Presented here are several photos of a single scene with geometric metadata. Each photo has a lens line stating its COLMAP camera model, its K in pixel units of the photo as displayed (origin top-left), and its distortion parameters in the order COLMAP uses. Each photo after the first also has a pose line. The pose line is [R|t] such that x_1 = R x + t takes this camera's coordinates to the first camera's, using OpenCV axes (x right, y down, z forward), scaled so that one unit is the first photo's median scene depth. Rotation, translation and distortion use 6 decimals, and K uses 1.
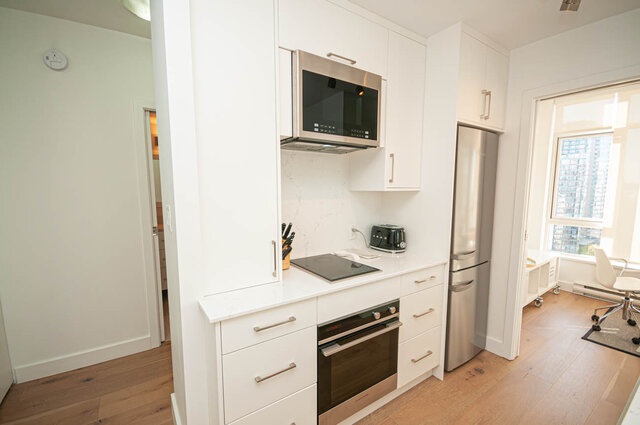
lens RADIAL K [[281.2, 0, 323.4], [0, 281.2, 222.2], [0, 0, 1]] dist [0.007392, -0.009738]
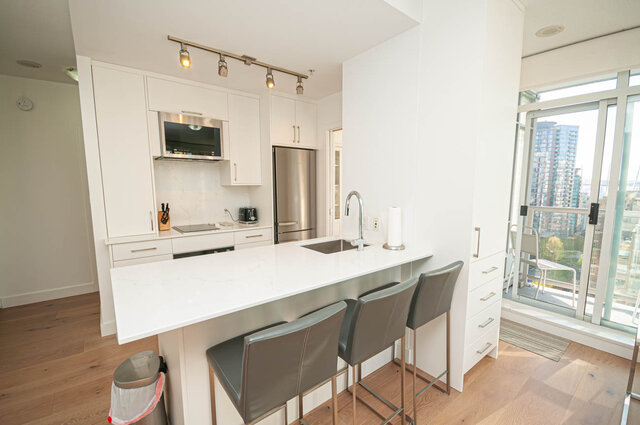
lens RADIAL K [[281.2, 0, 322.0], [0, 281.2, 216.7], [0, 0, 1]] dist [0.007392, -0.009738]
pose [[0.997379, -0.011574, 0.071427, 0.580498], [0.012216, 0.999889, -0.008559, 0.092497], [-0.071320, 0.009409, 0.997409, -0.674197]]
